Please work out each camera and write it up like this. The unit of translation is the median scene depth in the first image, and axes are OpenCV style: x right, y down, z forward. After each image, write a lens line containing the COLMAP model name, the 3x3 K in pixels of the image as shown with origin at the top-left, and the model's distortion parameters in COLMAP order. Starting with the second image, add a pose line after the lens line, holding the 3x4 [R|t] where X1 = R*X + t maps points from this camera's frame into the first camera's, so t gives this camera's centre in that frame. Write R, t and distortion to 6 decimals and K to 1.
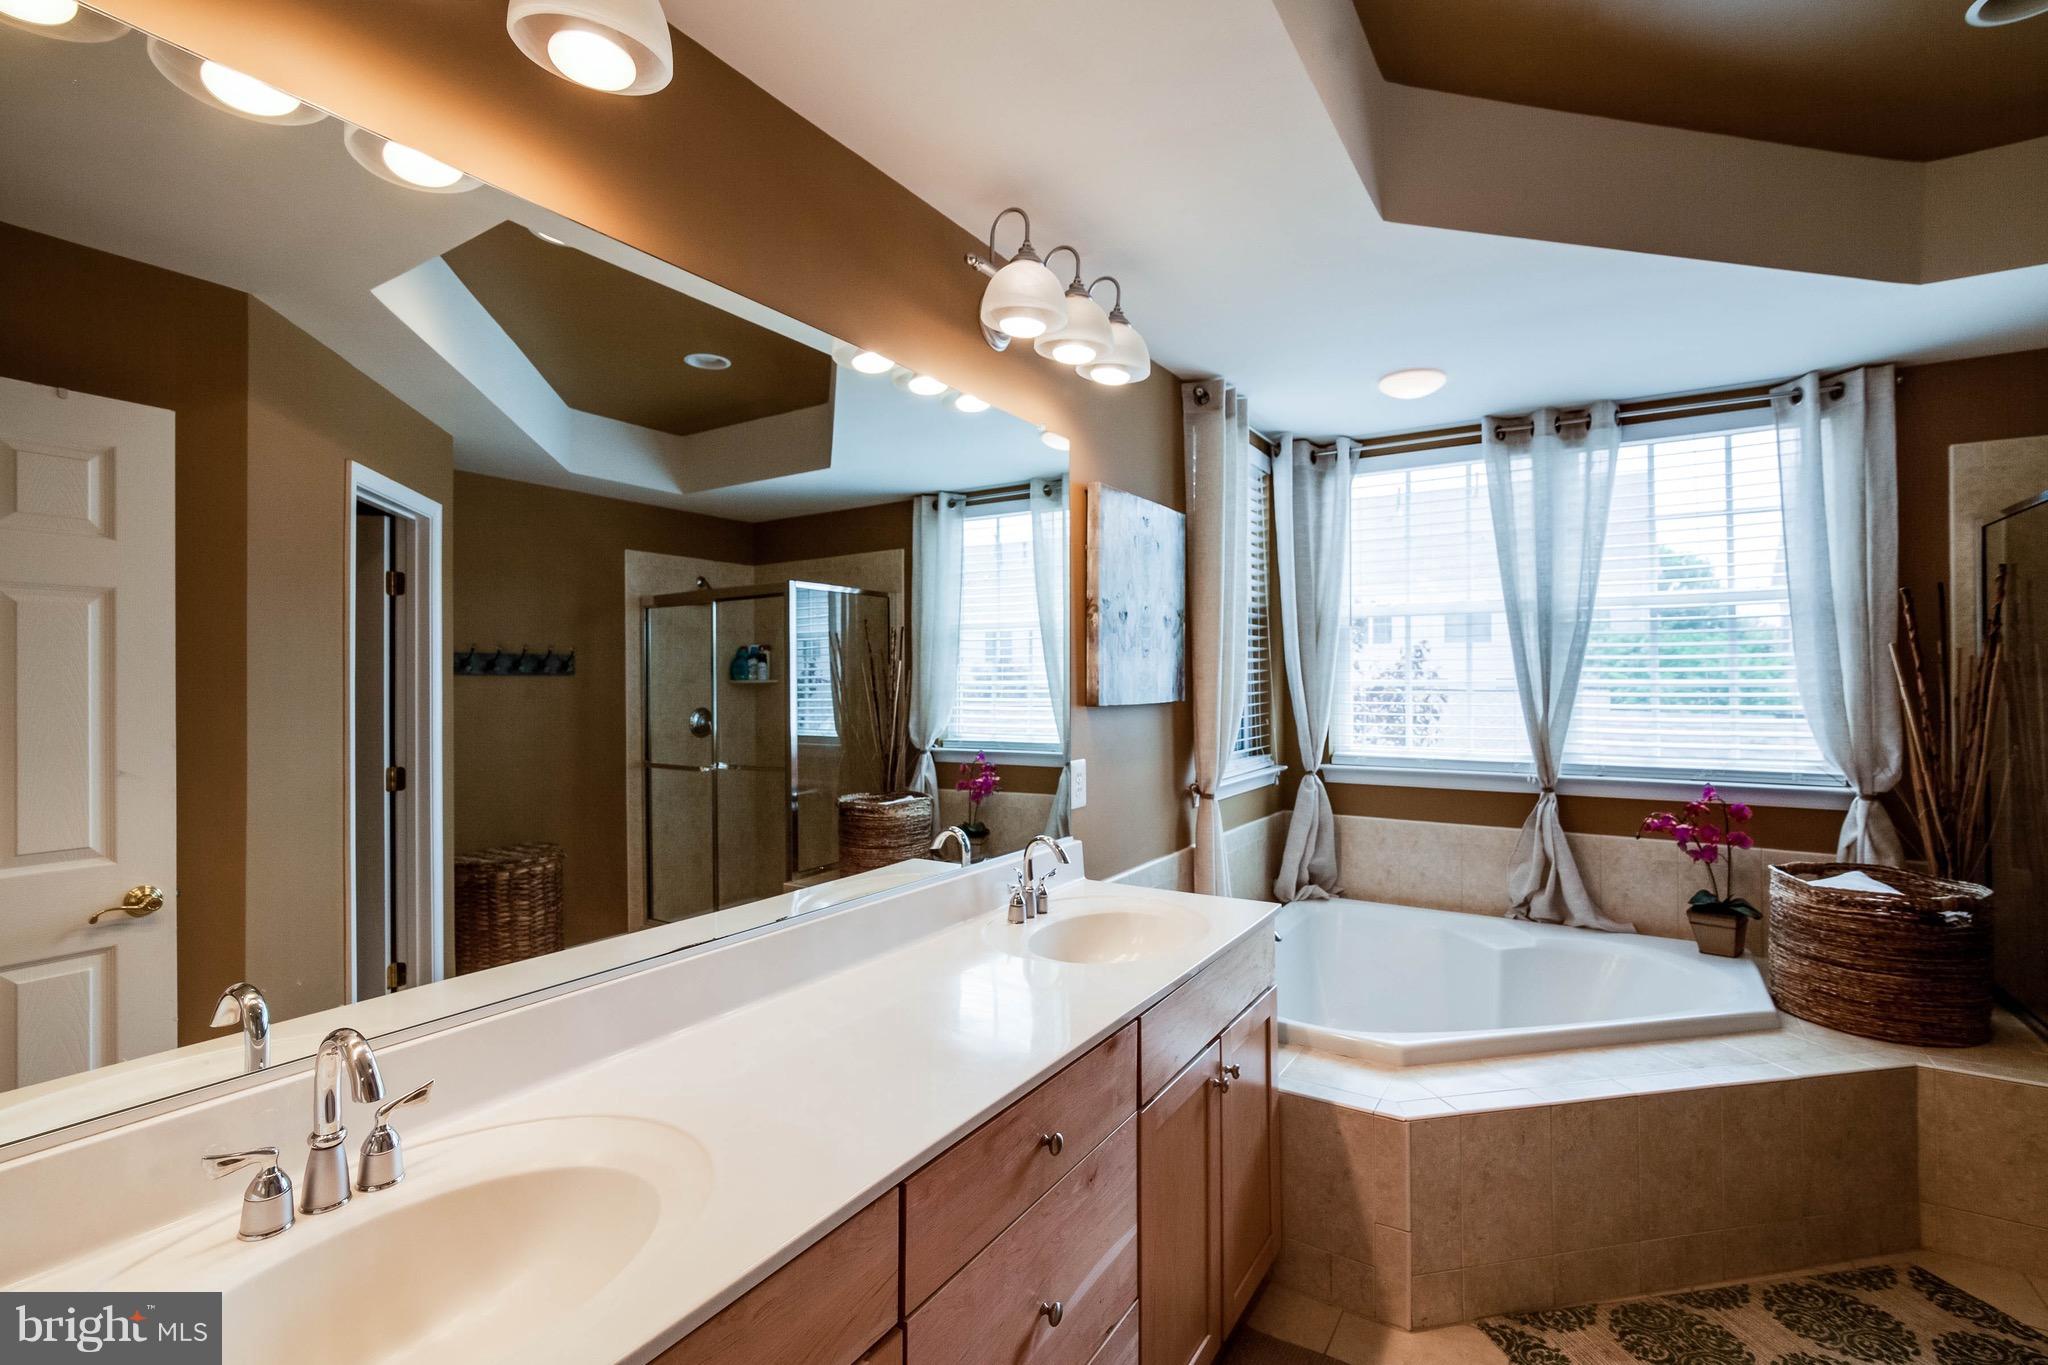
lens RADIAL K [[949.6, 0, 1022.7], [0, 949.6, 660.1], [0, 0, 1]] dist [0.004725, -0.000235]
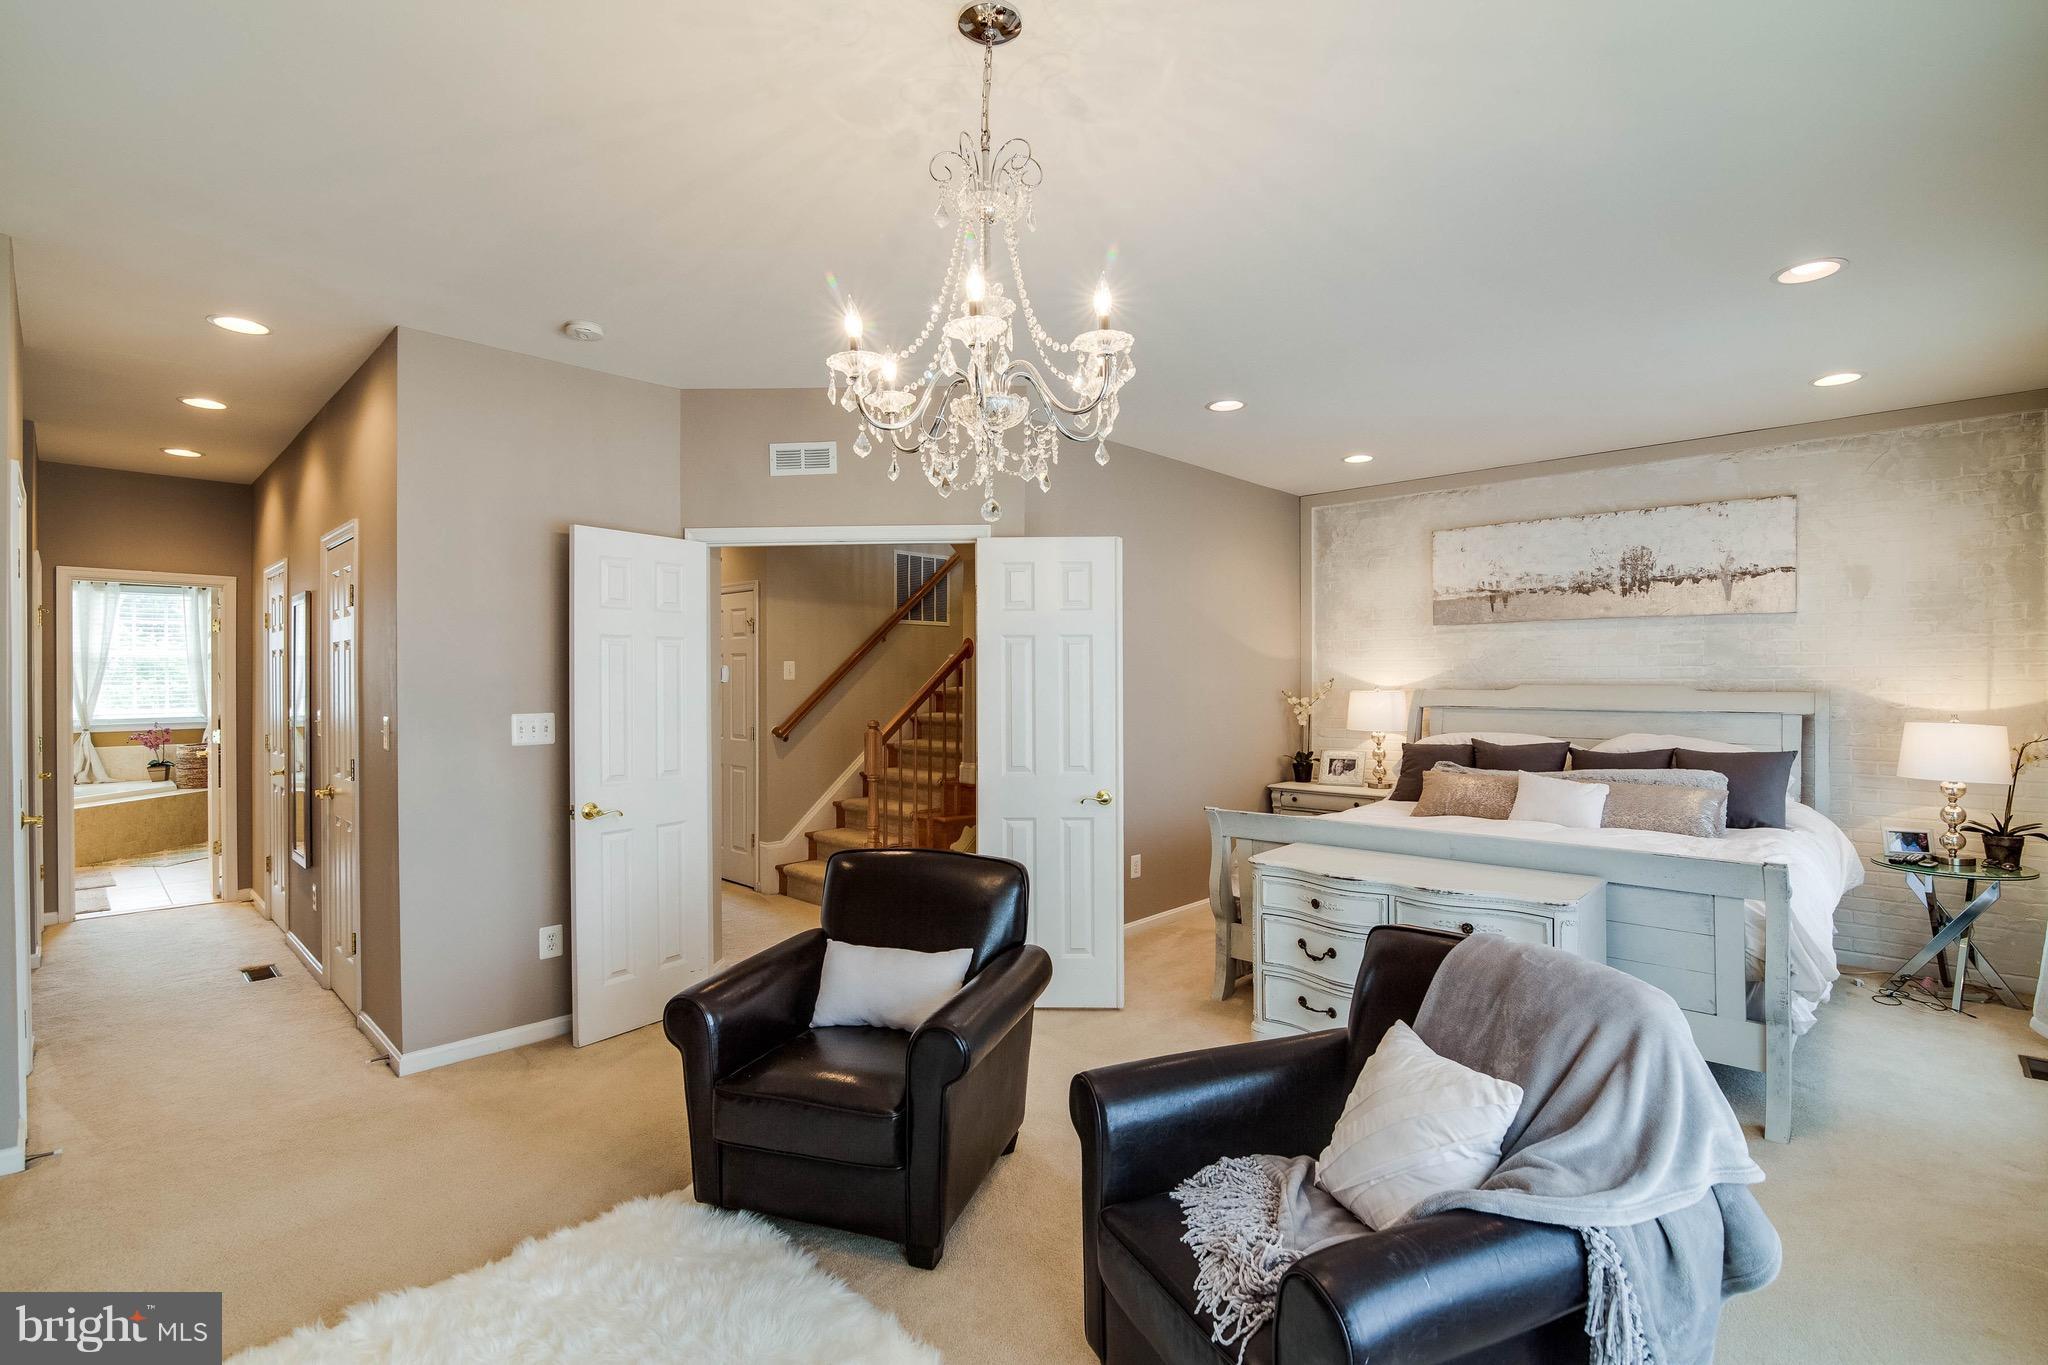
lens RADIAL K [[949.6, 0, 979.7], [0, 949.6, 681.9], [0, 0, 1]] dist [0.004725, -0.000235]
pose [[0.249194, -0.002702, 0.968450, -1.358229], [-0.012169, 0.999908, 0.005921, -0.033120], [-0.968377, -0.013261, 0.249138, -1.996686]]
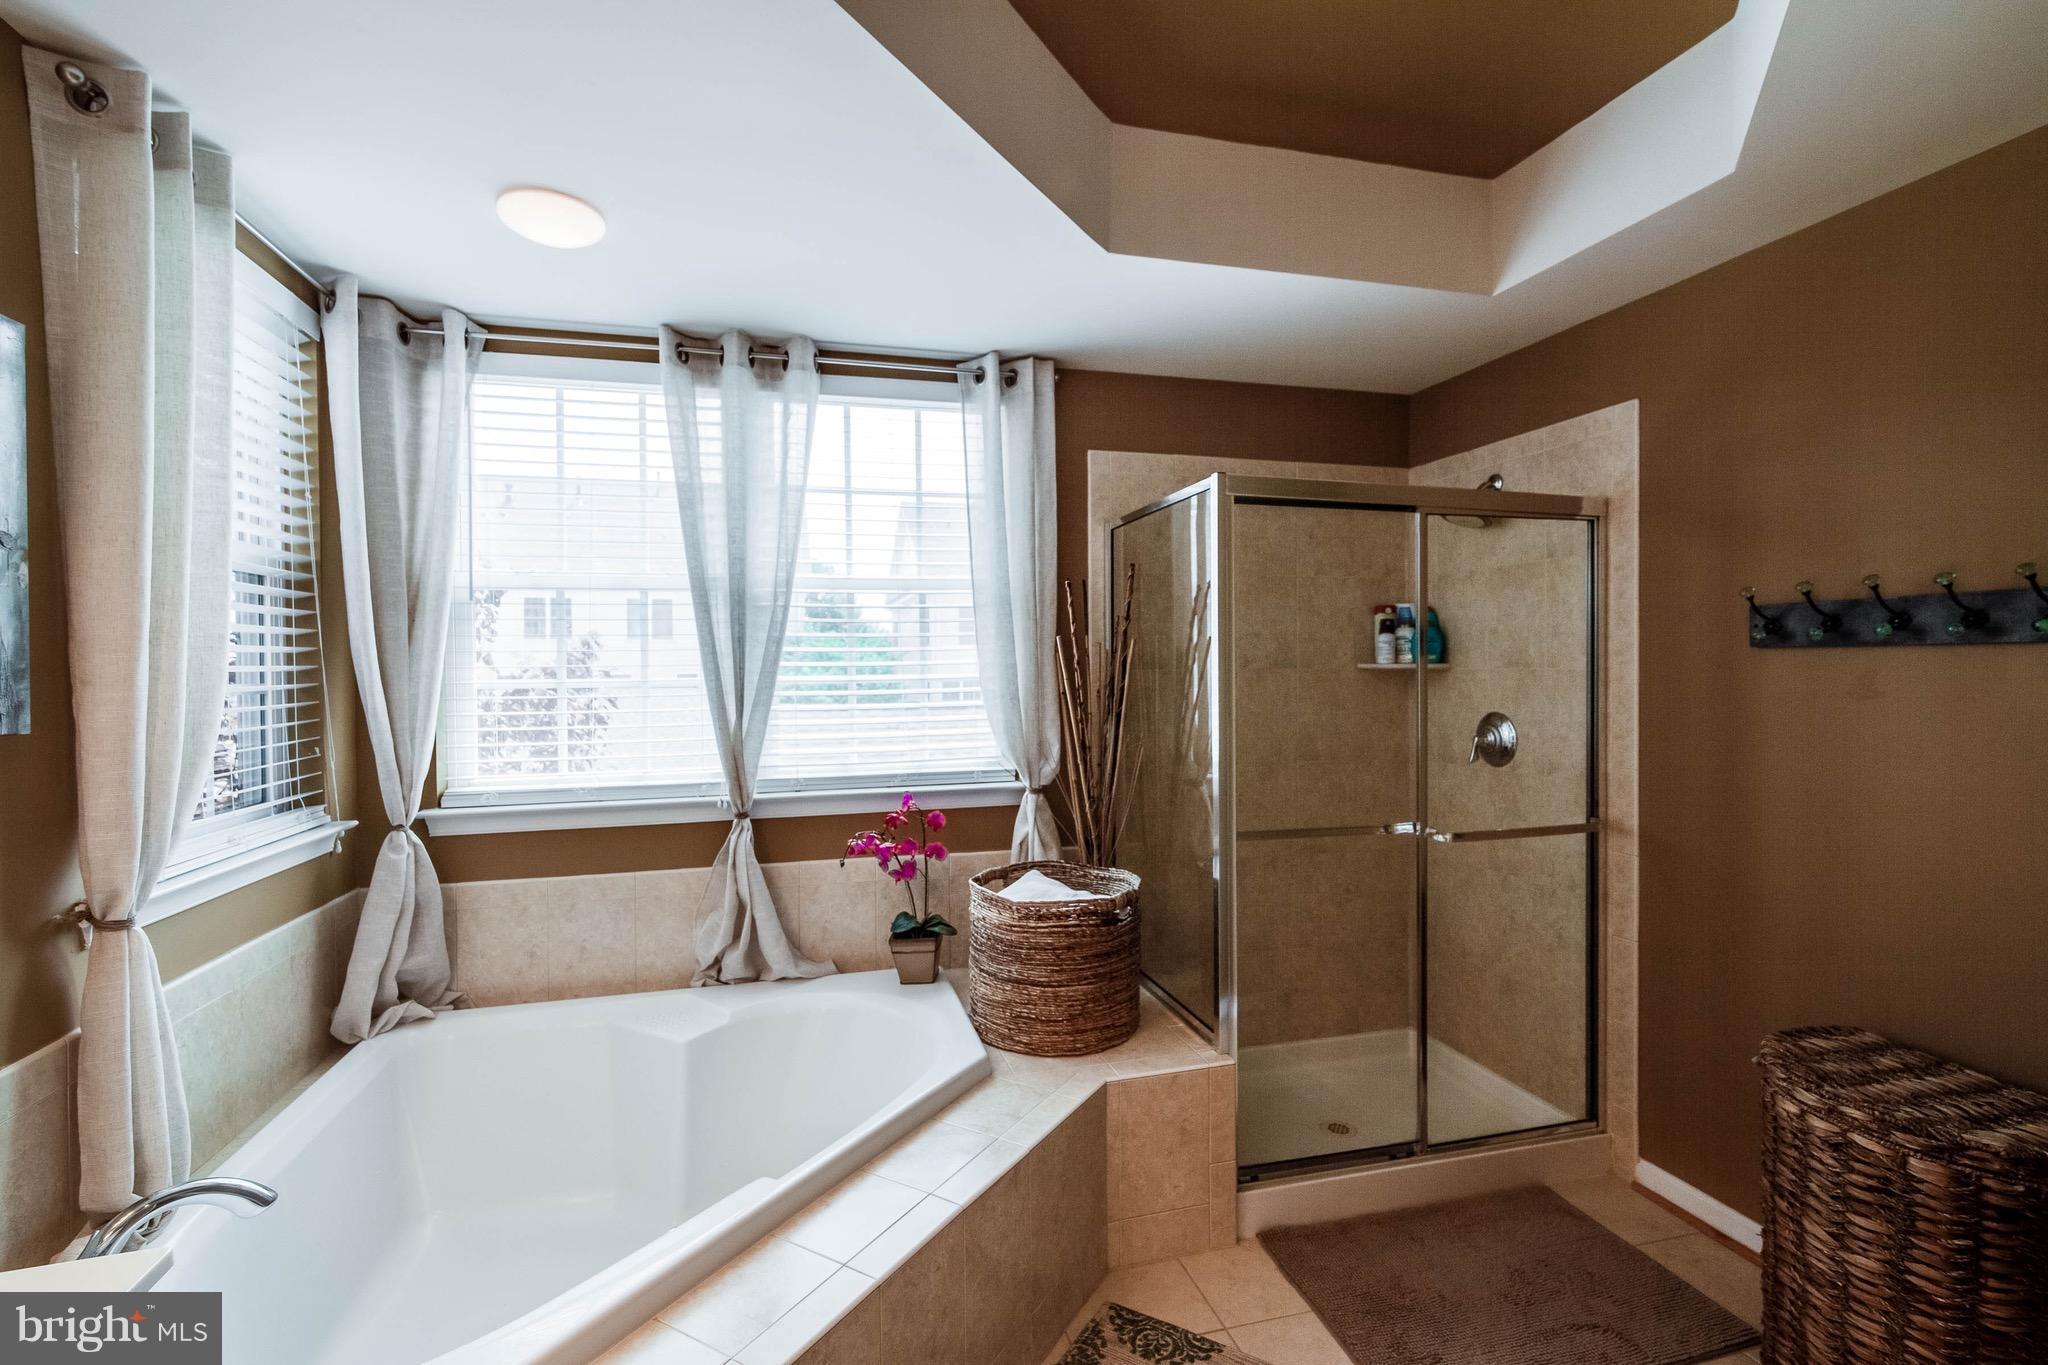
lens RADIAL K [[949.6, 0, 1042.1], [0, 949.6, 675.8], [0, 0, 1]] dist [0.004725, -0.000235]
pose [[0.676281, -0.011466, 0.736554, 0.149477], [-0.003040, 0.999827, 0.018355, 0.004660], [-0.736637, -0.014652, 0.676130, 0.302249]]
